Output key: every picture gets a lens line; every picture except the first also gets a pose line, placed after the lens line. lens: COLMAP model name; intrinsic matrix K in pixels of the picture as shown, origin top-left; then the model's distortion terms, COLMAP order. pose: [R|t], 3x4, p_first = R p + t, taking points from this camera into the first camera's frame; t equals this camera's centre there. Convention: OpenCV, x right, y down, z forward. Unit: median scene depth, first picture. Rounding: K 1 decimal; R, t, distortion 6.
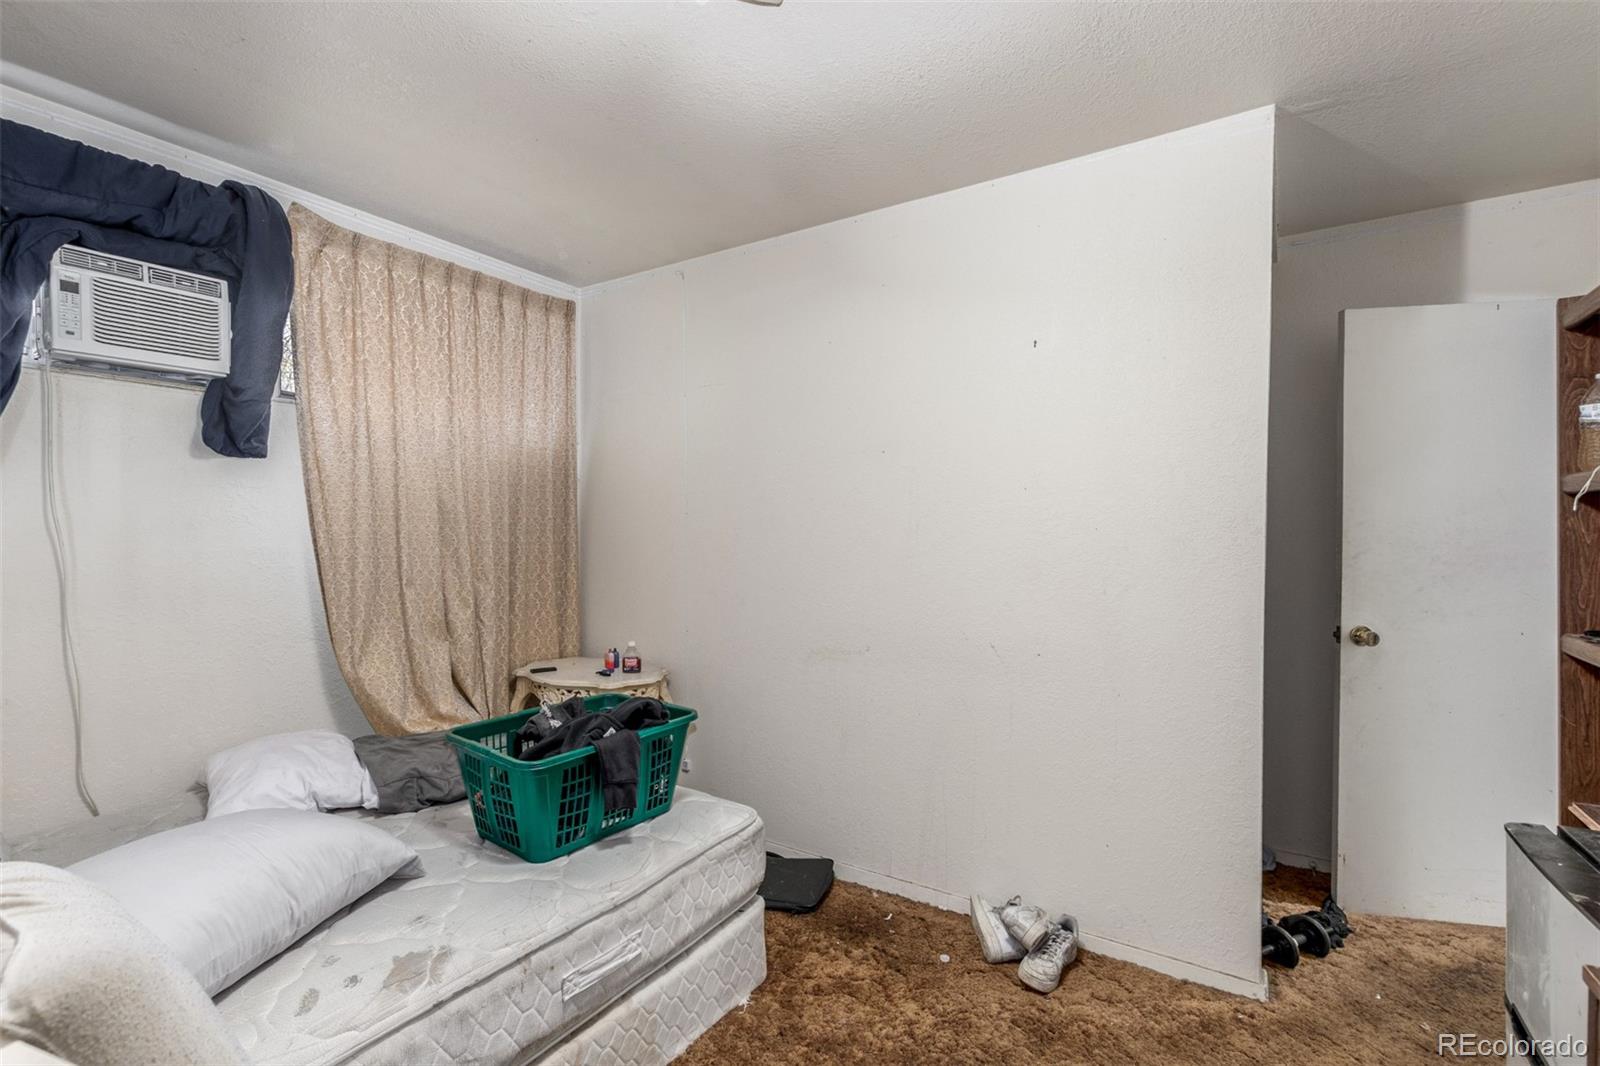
lens RADIAL K [[750.4, 0, 782.2], [0, 750.4, 535.4], [0, 0, 1]] dist [0.000042, -0.000625]
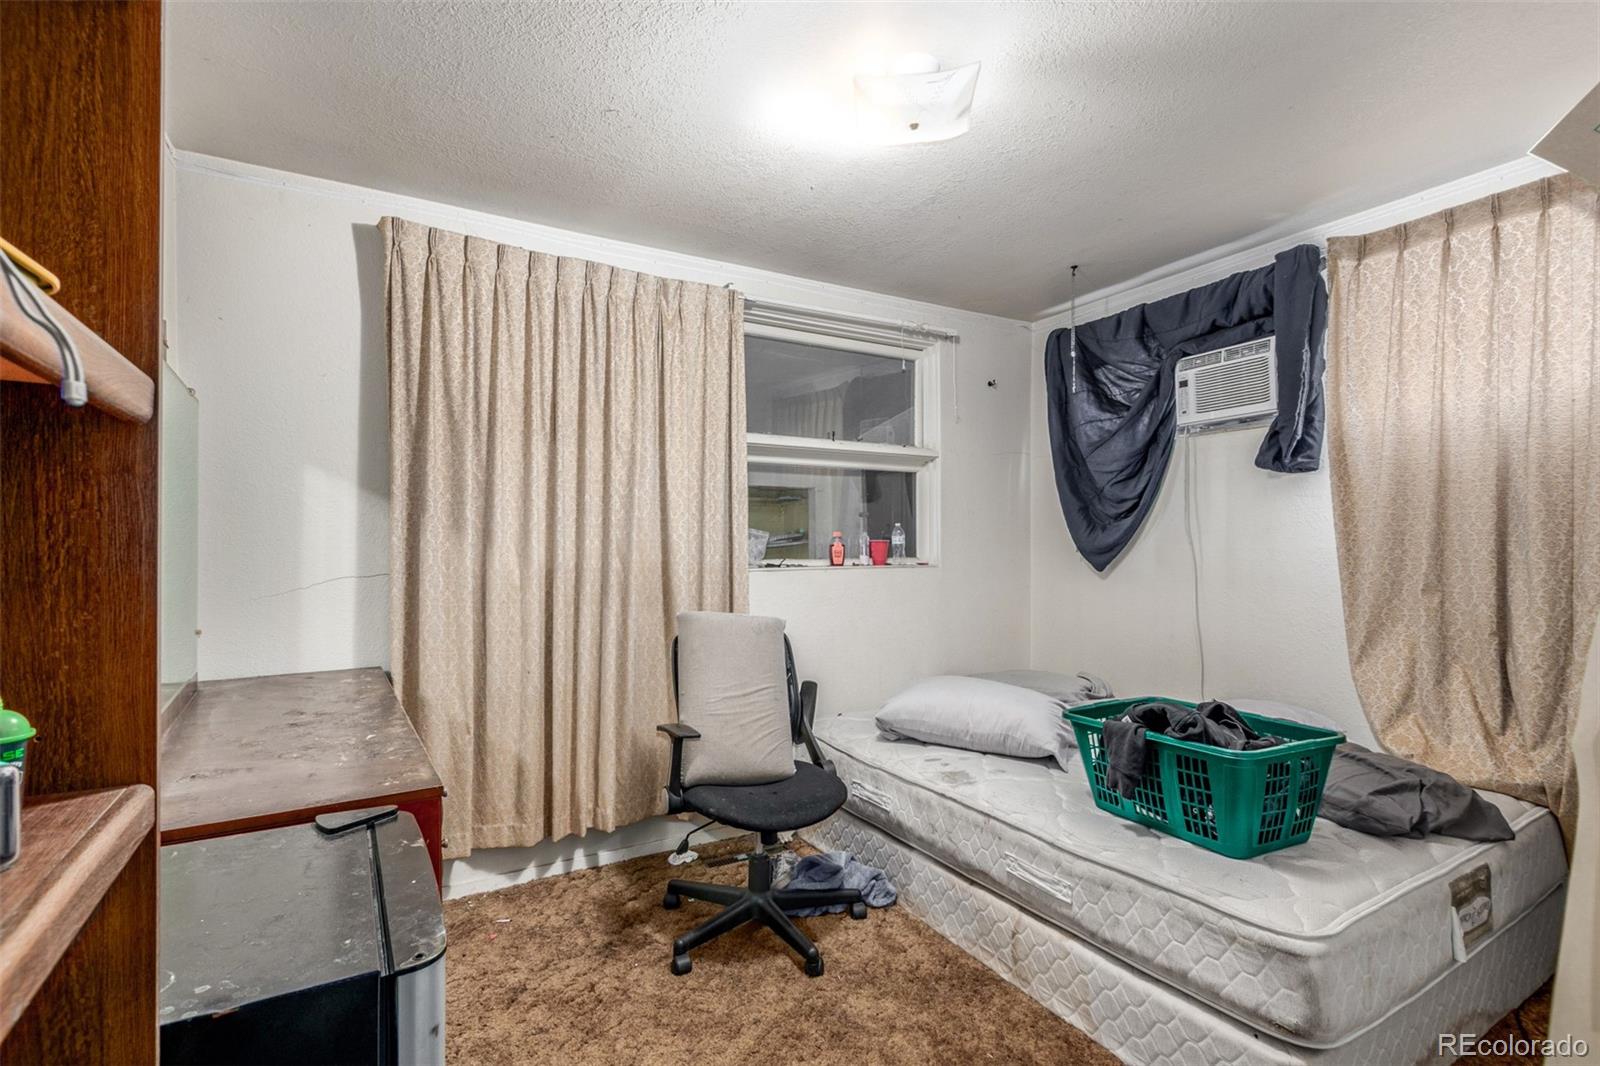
lens RADIAL K [[750.4, 0, 782.2], [0, 750.4, 535.4], [0, 0, 1]] dist [0.000042, -0.000625]
pose [[-0.465955, -0.008470, -0.884768, 0.857043], [0.002821, 0.999935, -0.011058, 0.009330], [0.884804, -0.007649, -0.465901, 0.964322]]
